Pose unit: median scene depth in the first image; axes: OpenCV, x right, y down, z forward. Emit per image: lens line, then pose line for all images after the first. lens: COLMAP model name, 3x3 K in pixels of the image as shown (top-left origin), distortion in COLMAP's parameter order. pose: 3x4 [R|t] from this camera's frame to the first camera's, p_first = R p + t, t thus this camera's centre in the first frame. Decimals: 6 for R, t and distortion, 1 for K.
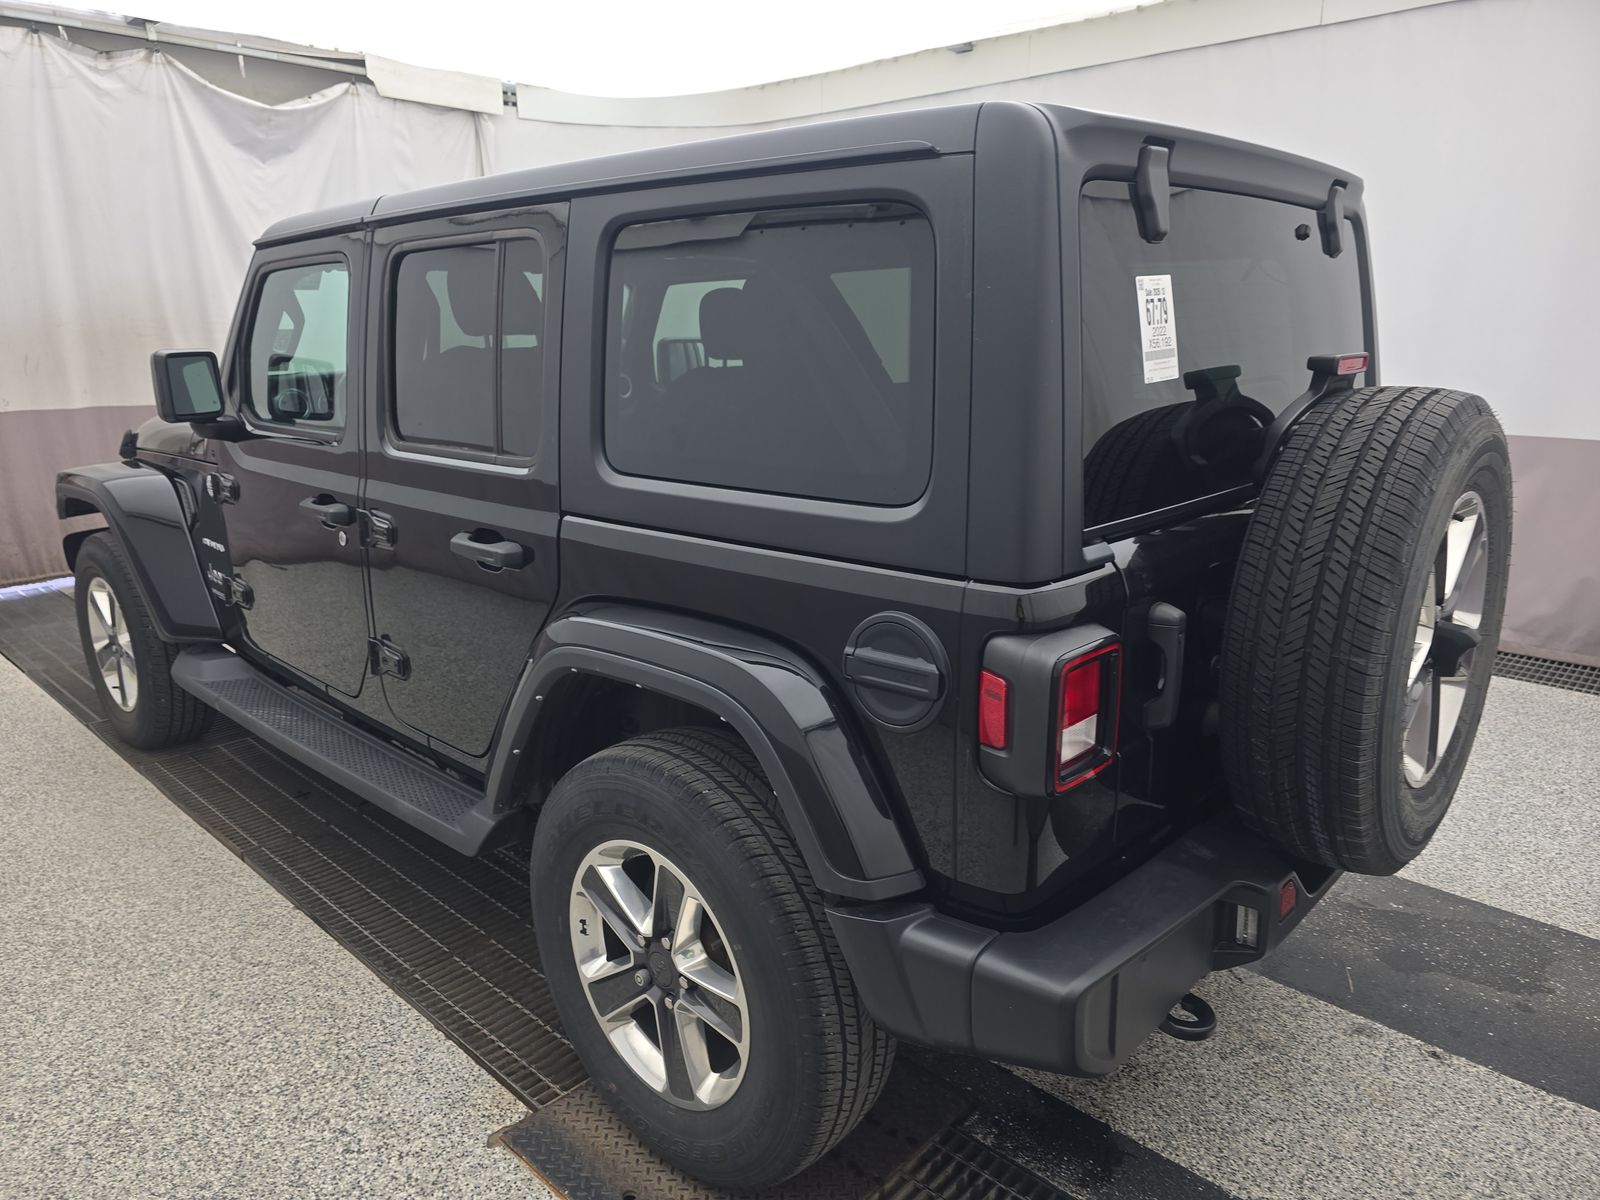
lens RADIAL K [[1052.2, 0, 800.0], [0, 1052.2, 600.0], [0, 0, 1]] dist [0.013031, -0.000124]
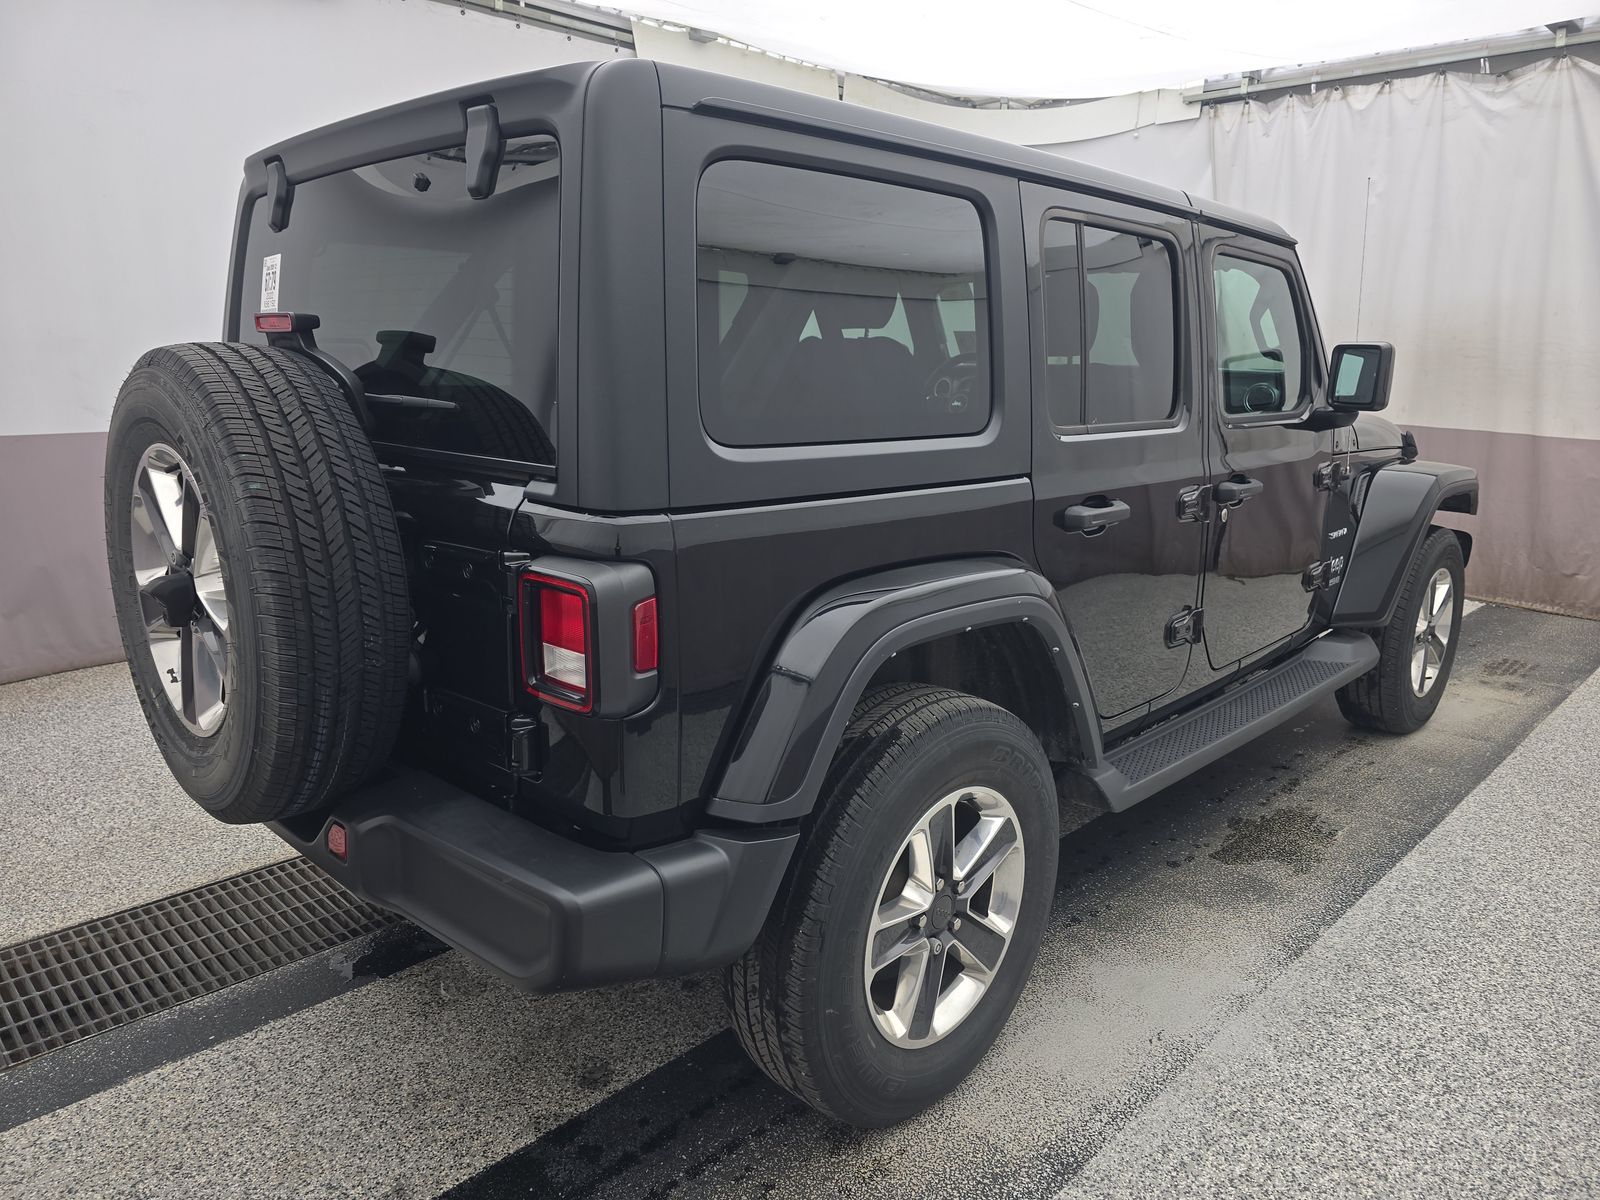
lens RADIAL K [[1091.5, 0, 800.0], [0, 1091.5, 600.0], [0, 0, 1]] dist [0.018659, -0.005305]
pose [[-0.020574, 0.234697, -0.971851, 0.485997], [-0.285079, 0.930326, 0.230704, -0.105062], [0.958283, 0.281801, 0.047767, 0.454652]]
